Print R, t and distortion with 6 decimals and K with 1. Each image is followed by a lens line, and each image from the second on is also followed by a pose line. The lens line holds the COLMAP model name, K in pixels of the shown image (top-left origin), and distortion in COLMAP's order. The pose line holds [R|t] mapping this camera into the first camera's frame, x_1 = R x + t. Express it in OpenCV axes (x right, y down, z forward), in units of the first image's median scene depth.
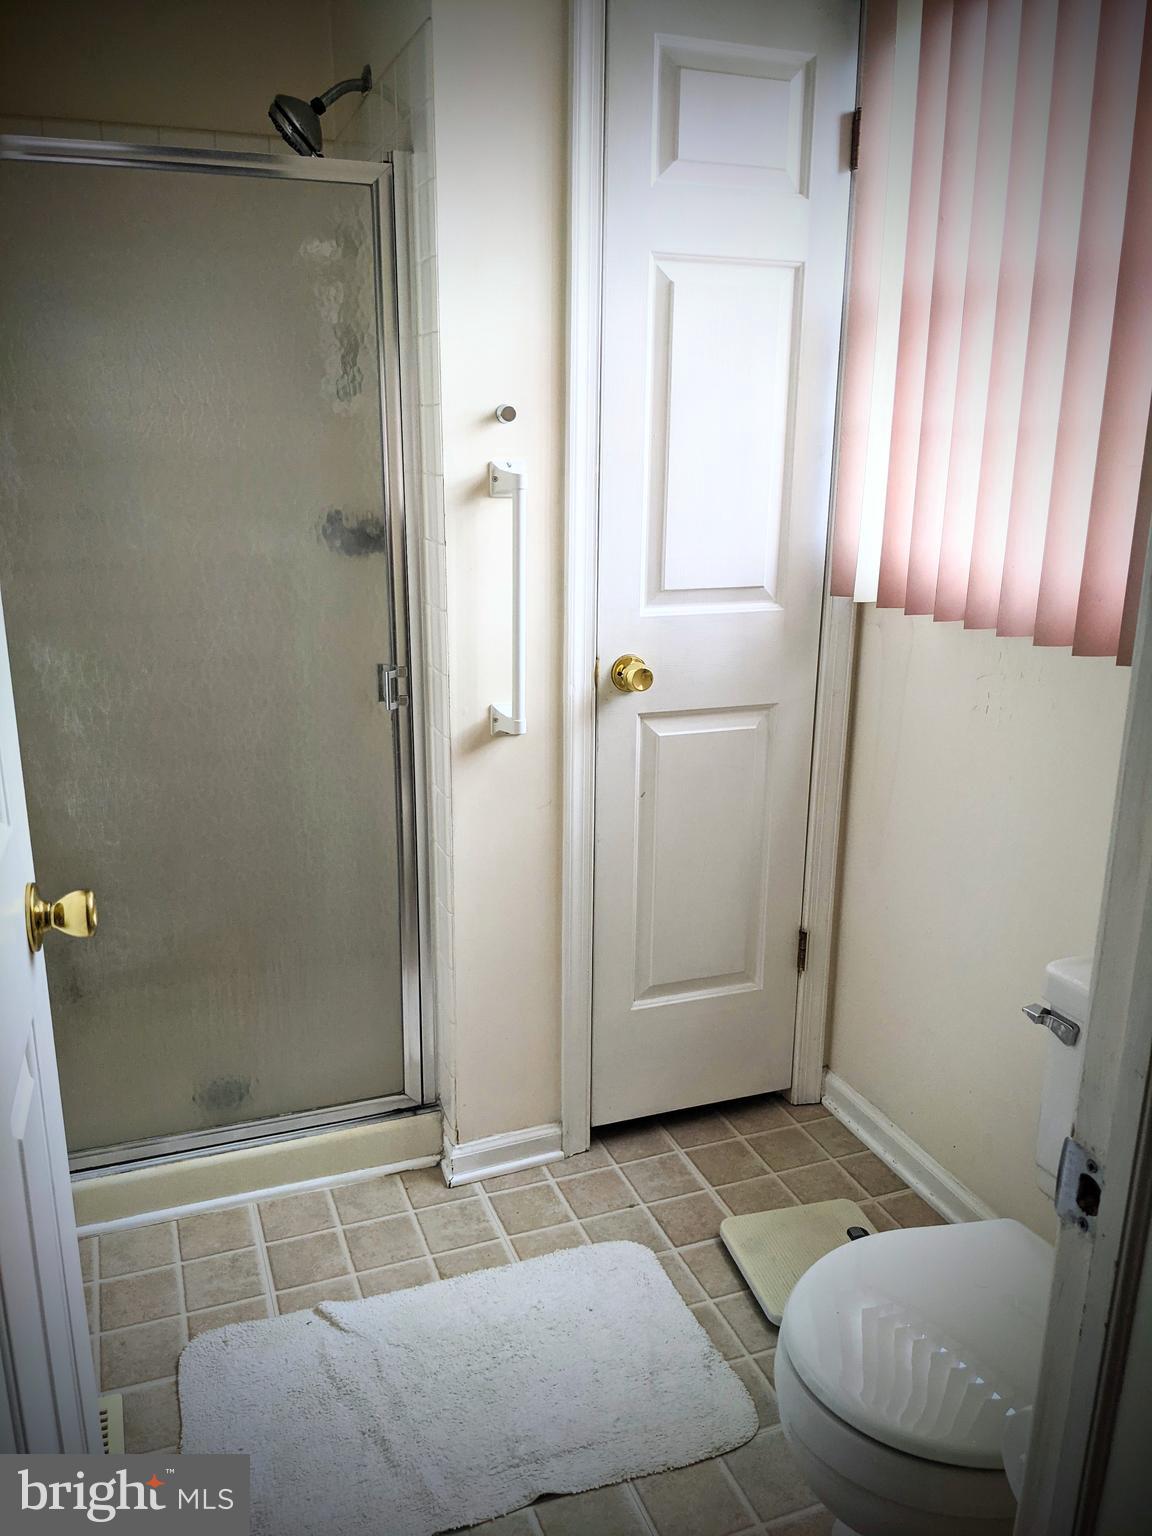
lens RADIAL K [[1219.2, 0, 576.0], [0, 1219.2, 768.0], [0, 0, 1]] dist [0.097427, -0.147748]
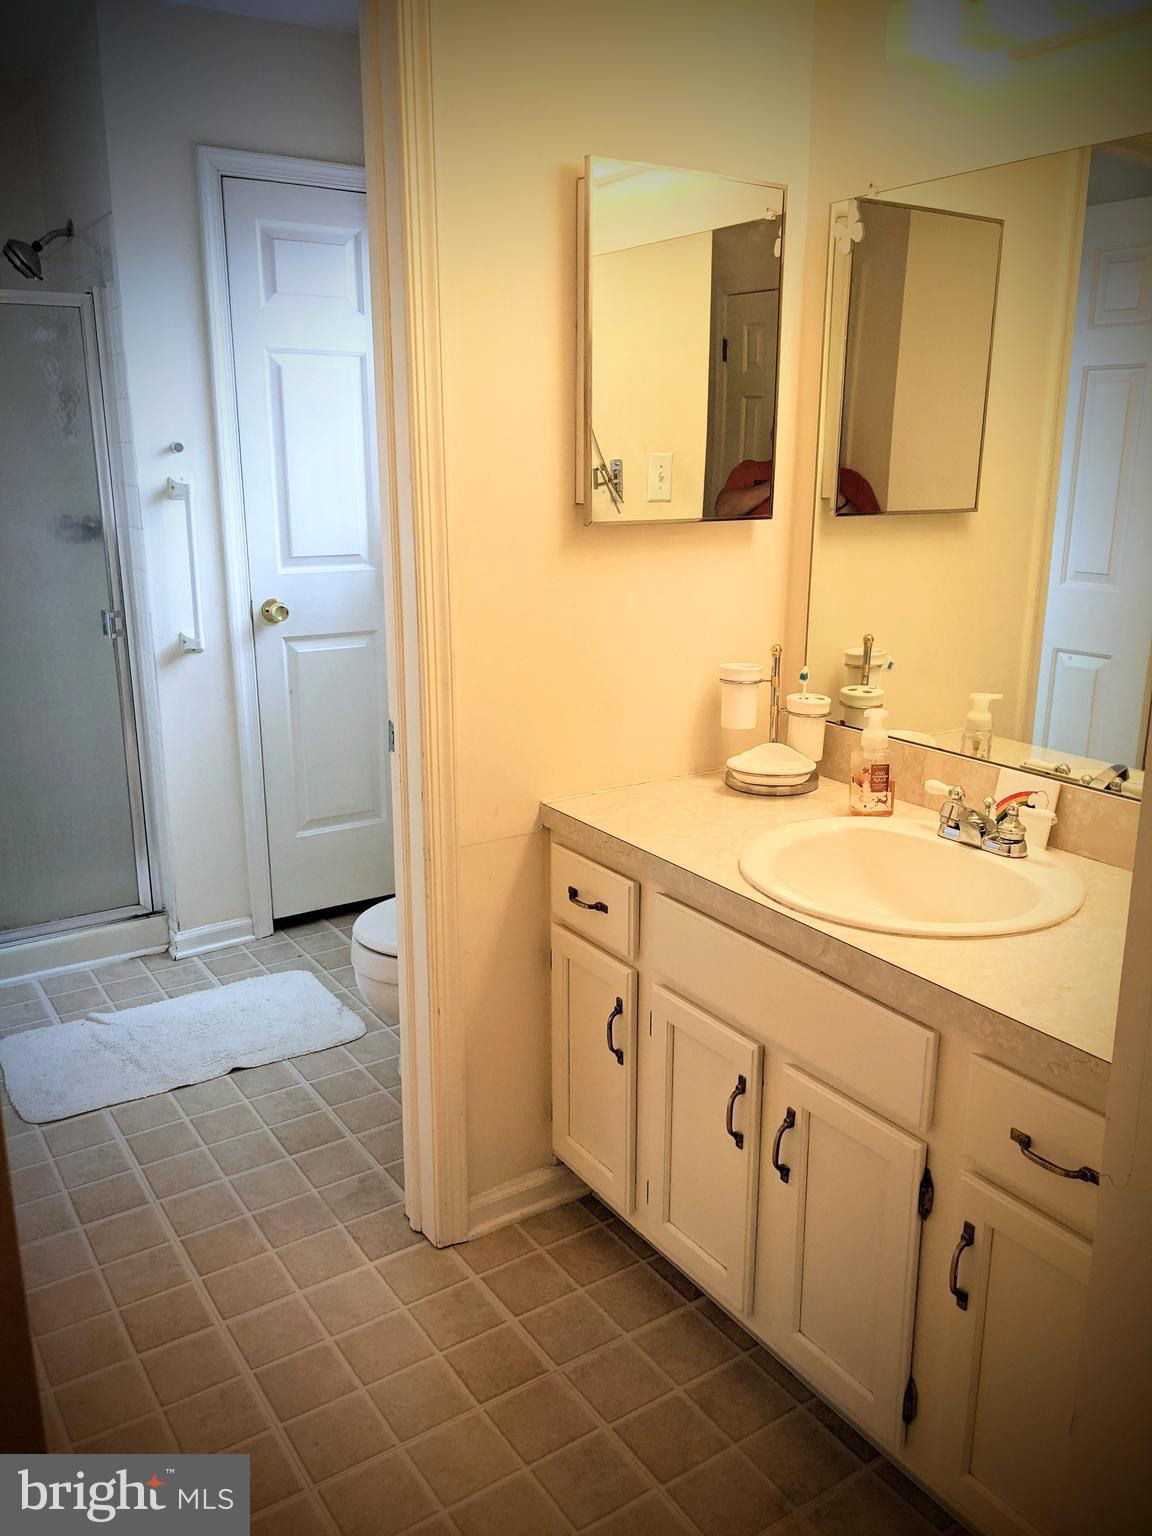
lens RADIAL K [[1203.5, 0, 577.9], [0, 1203.5, 749.7], [0, 0, 1]] dist [0.076085, -0.136862]
pose [[0.975357, -0.065410, 0.210714, 0.084920], [0.071565, 0.997200, -0.021709, 0.160006], [-0.208704, 0.036253, 0.977307, -0.581986]]
